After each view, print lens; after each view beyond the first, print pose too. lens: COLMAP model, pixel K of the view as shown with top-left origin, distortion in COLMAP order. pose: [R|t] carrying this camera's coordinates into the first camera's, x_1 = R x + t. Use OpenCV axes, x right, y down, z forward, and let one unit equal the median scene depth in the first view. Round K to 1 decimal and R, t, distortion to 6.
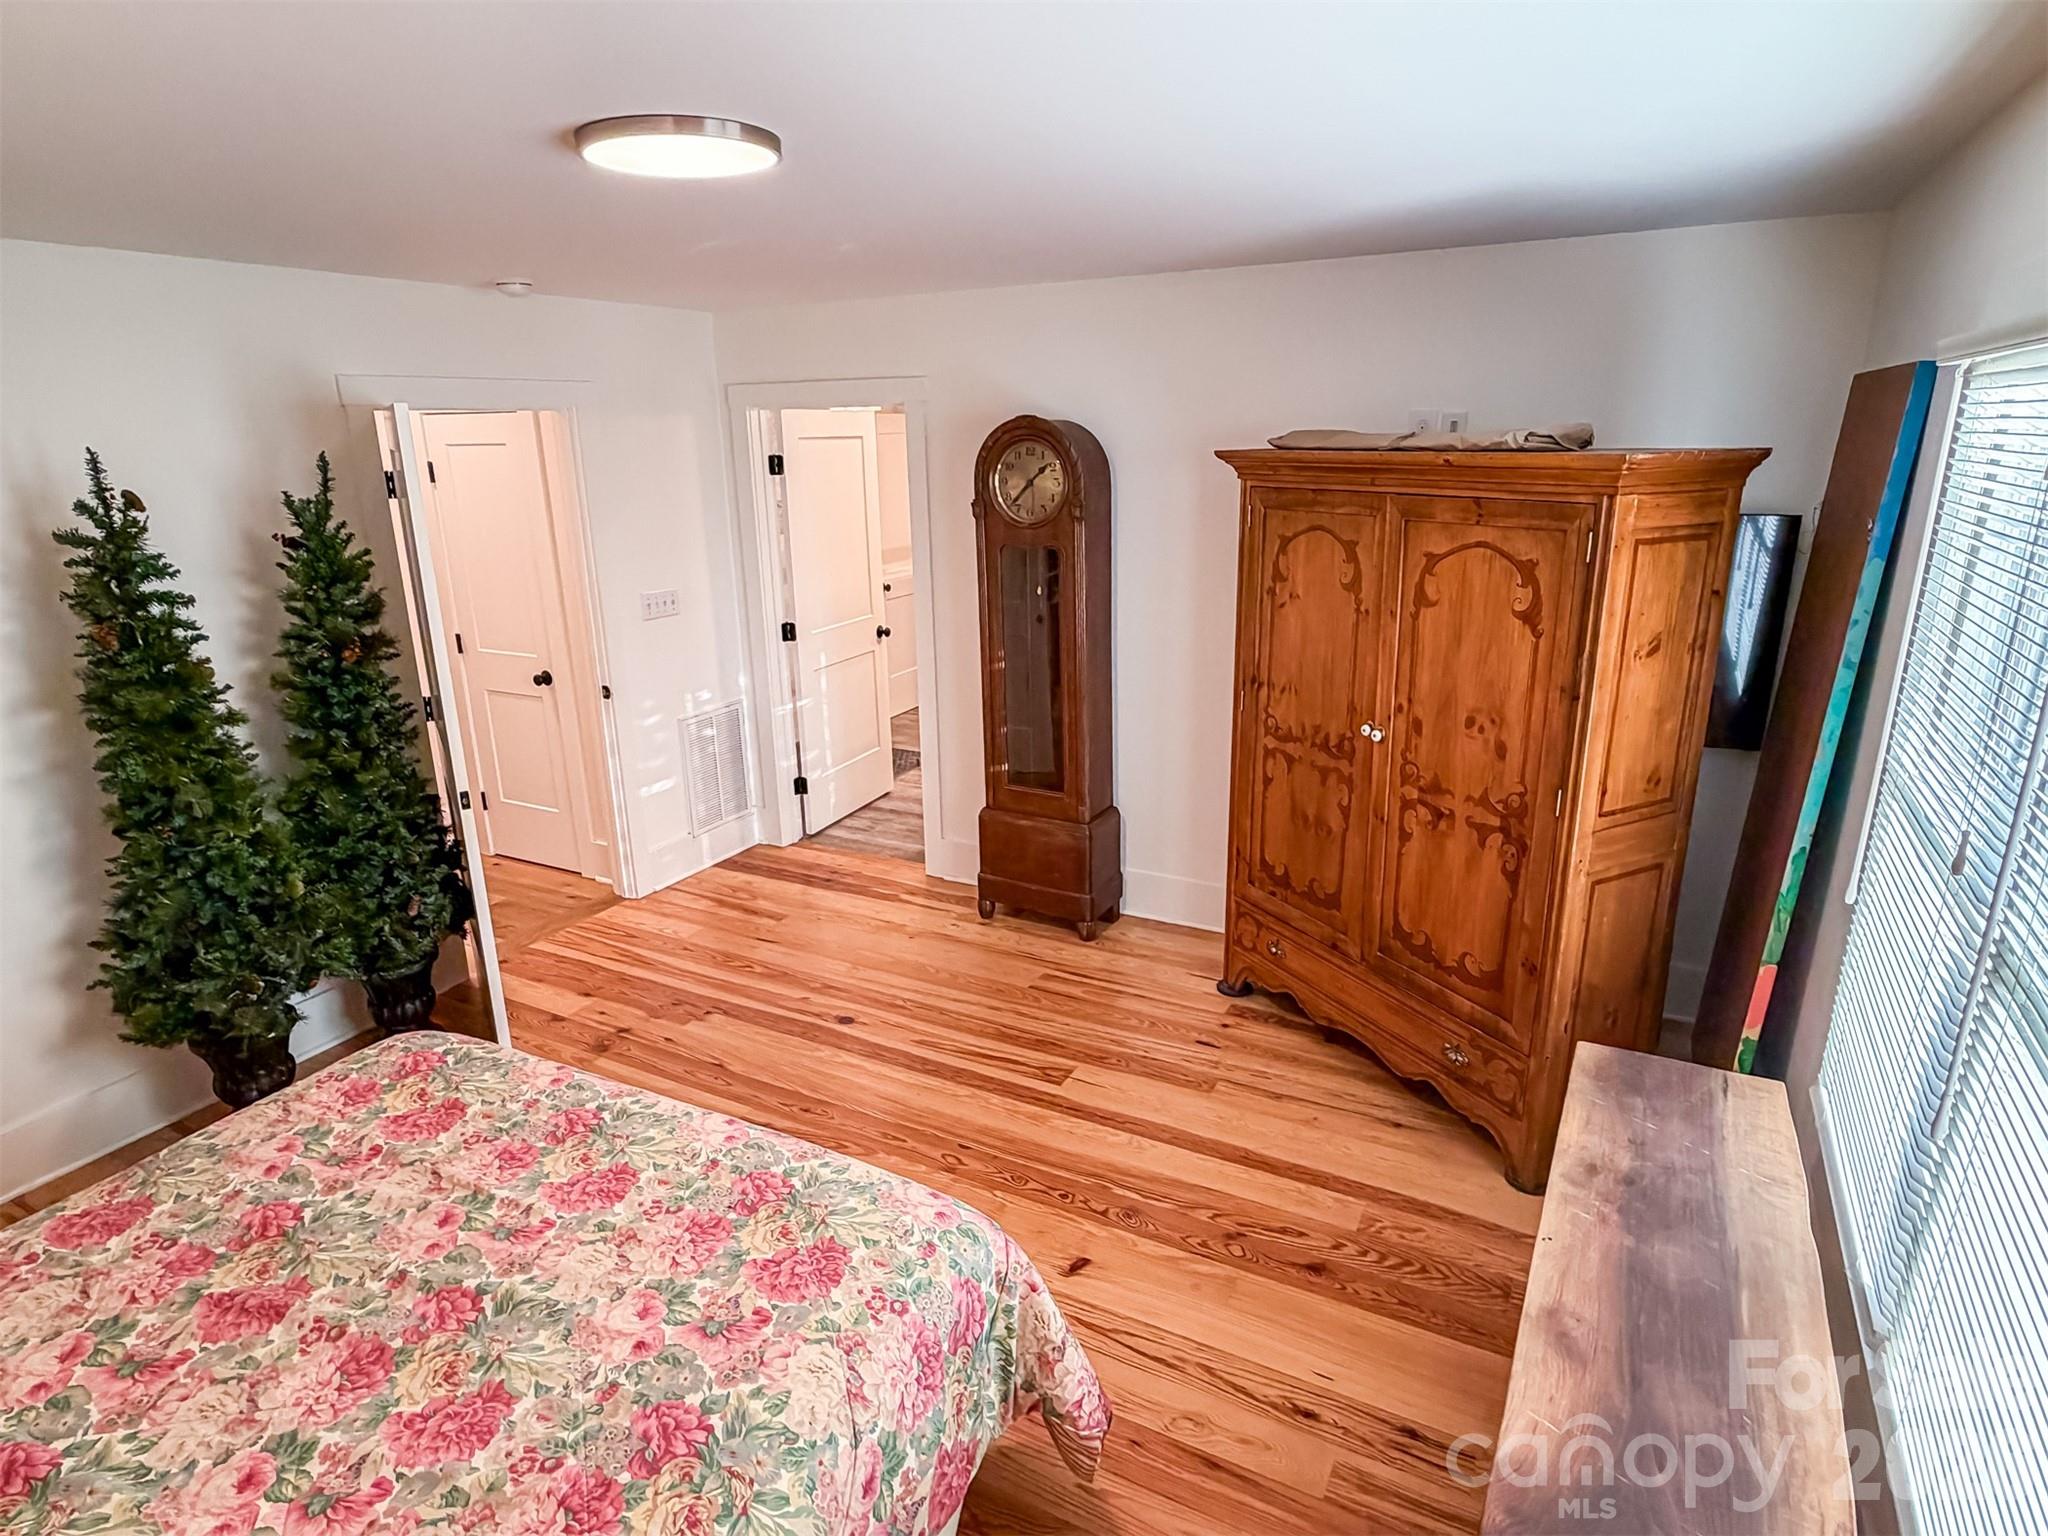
lens RADIAL K [[1143.8, 0, 1020.2], [0, 1143.8, 768.8], [0, 0, 1]] dist [-0.005796, 0.001821]
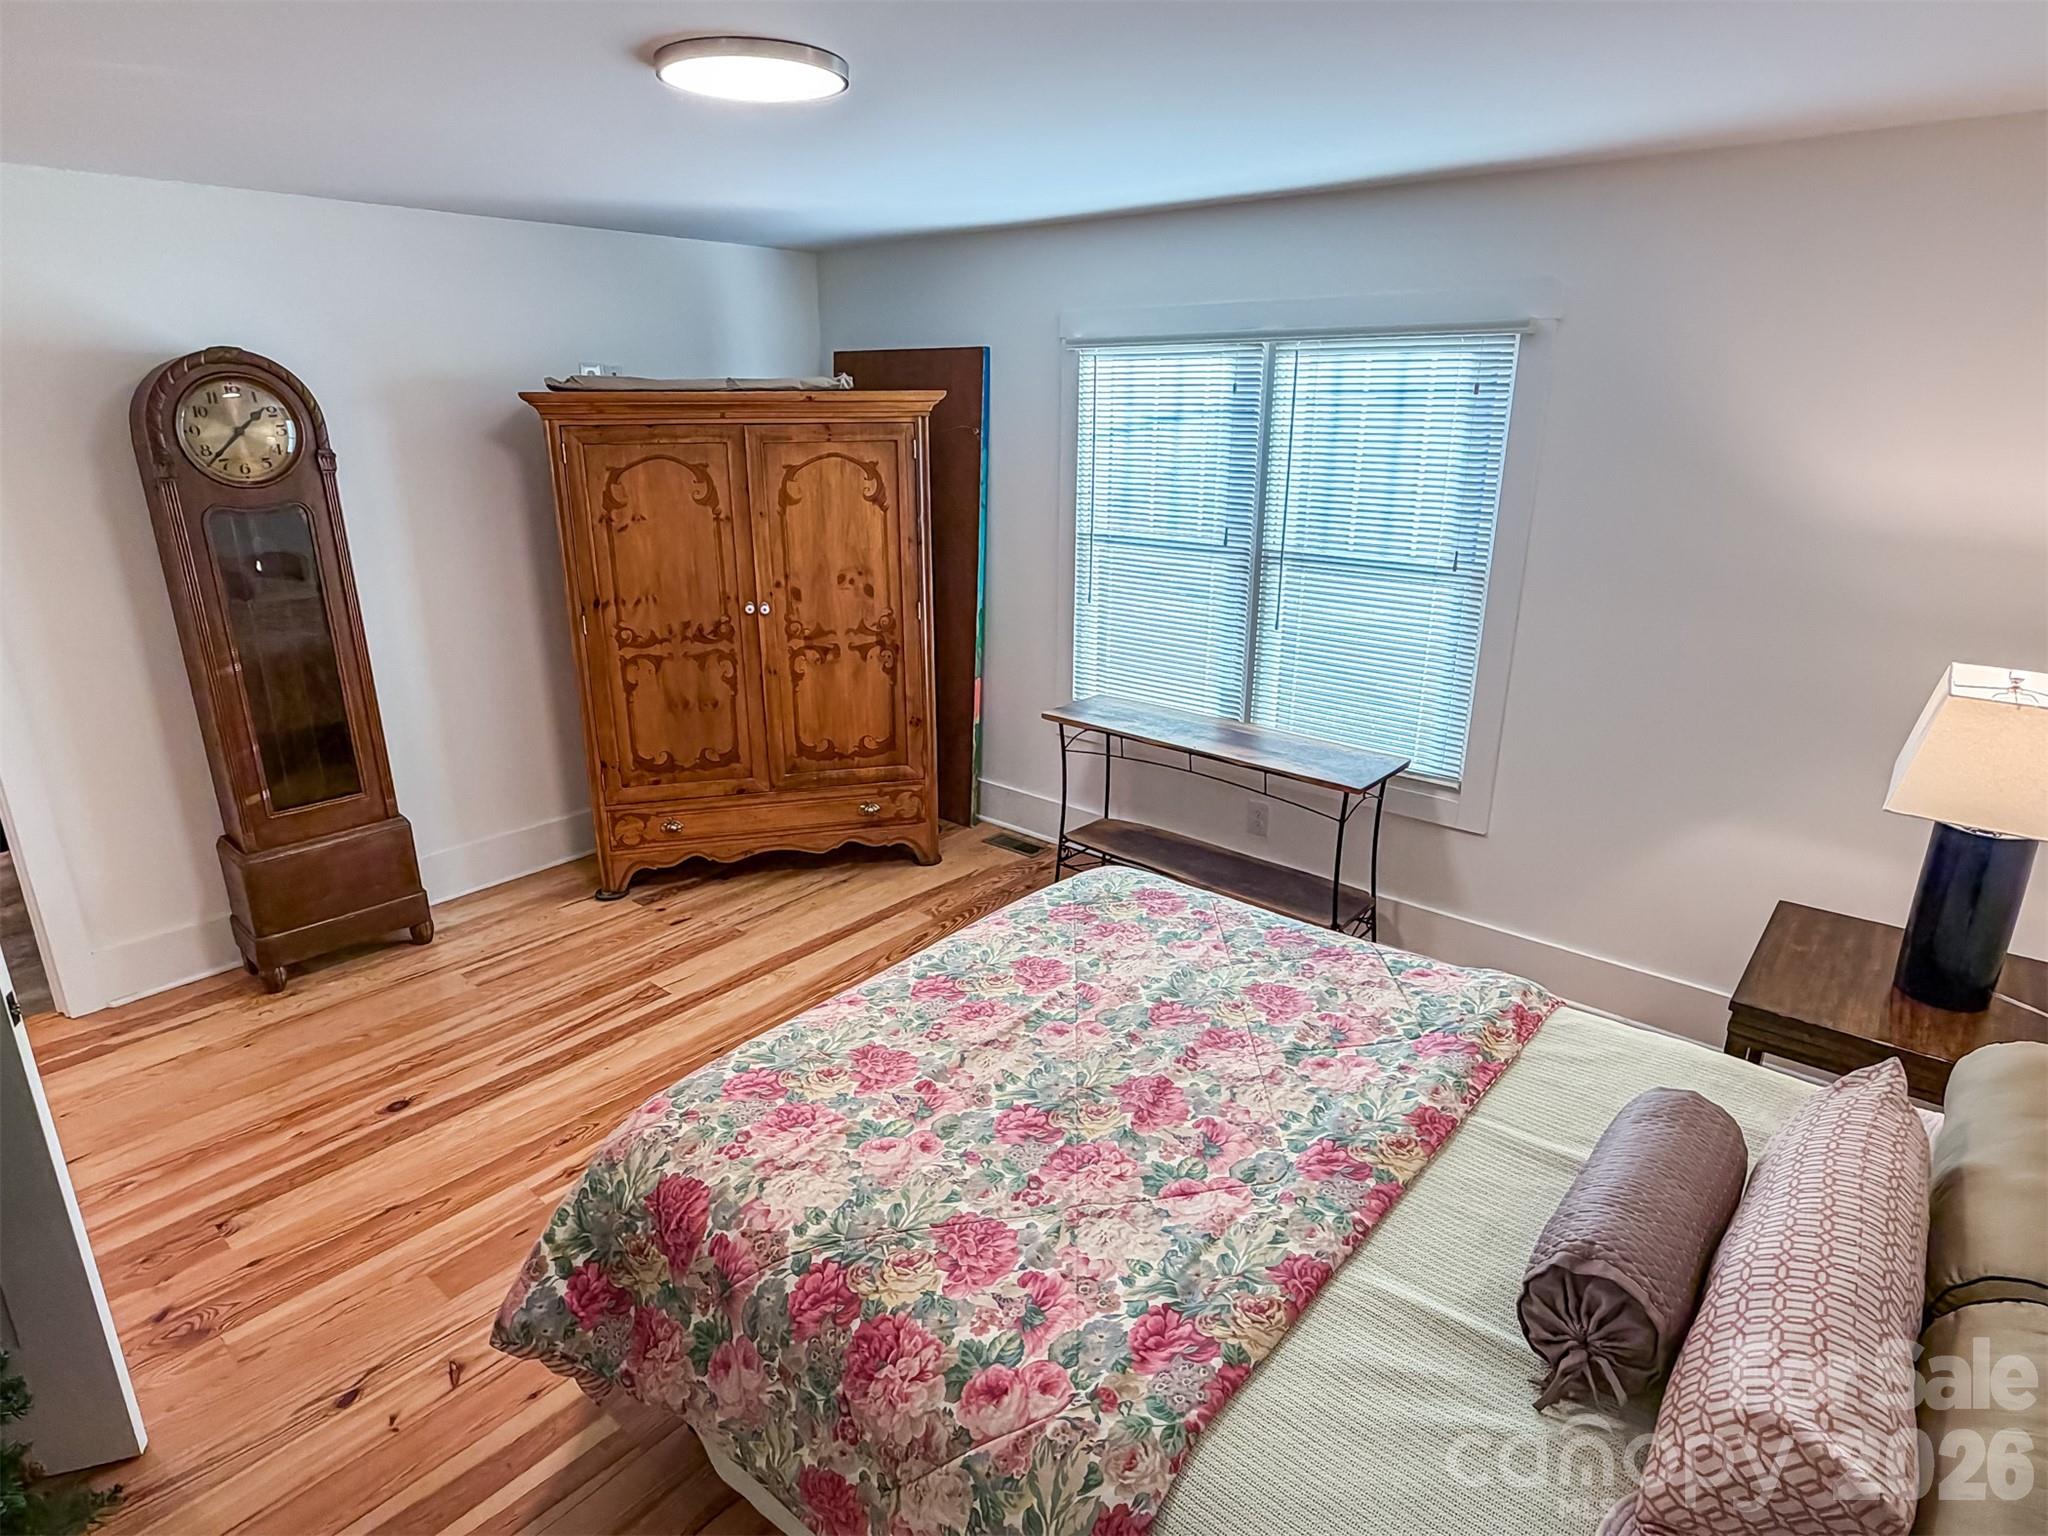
lens RADIAL K [[1143.8, 0, 1017.5], [0, 1143.8, 772.7], [0, 0, 1]] dist [-0.005796, 0.001821]
pose [[0.205554, -0.289135, 0.934959, -0.951250], [0.275325, 0.933859, 0.228263, -0.077006], [-0.939119, 0.210497, 0.271564, 0.421017]]
